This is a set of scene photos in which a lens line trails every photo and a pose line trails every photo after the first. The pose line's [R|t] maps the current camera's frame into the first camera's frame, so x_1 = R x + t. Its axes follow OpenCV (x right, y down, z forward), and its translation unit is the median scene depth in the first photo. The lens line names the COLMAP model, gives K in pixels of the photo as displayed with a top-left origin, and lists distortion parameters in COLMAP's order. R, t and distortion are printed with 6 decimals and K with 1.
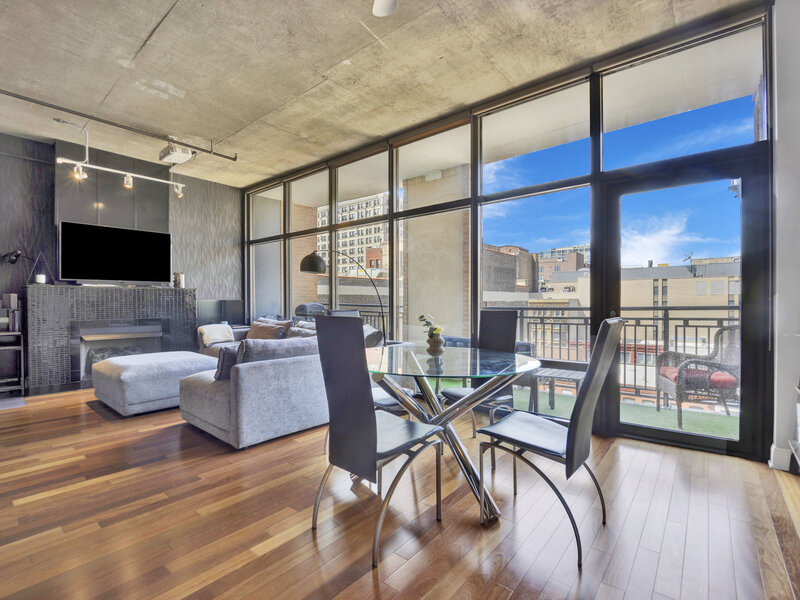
lens RADIAL K [[390.2, 0, 405.6], [0, 390.2, 303.2], [0, 0, 1]] dist [-0.020304, 0.000289]
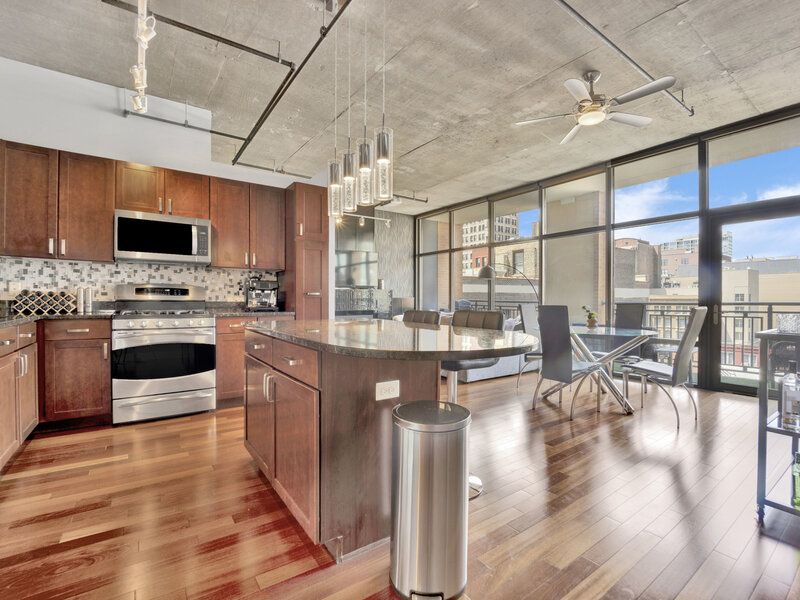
lens RADIAL K [[390.2, 0, 405.6], [0, 390.2, 303.2], [0, 0, 1]] dist [-0.020304, 0.000289]
pose [[0.967591, 0.001586, -0.252517, -0.143232], [0.000398, 0.999969, 0.007807, 0.000807], [0.252521, -0.007655, 0.967561, -0.438541]]
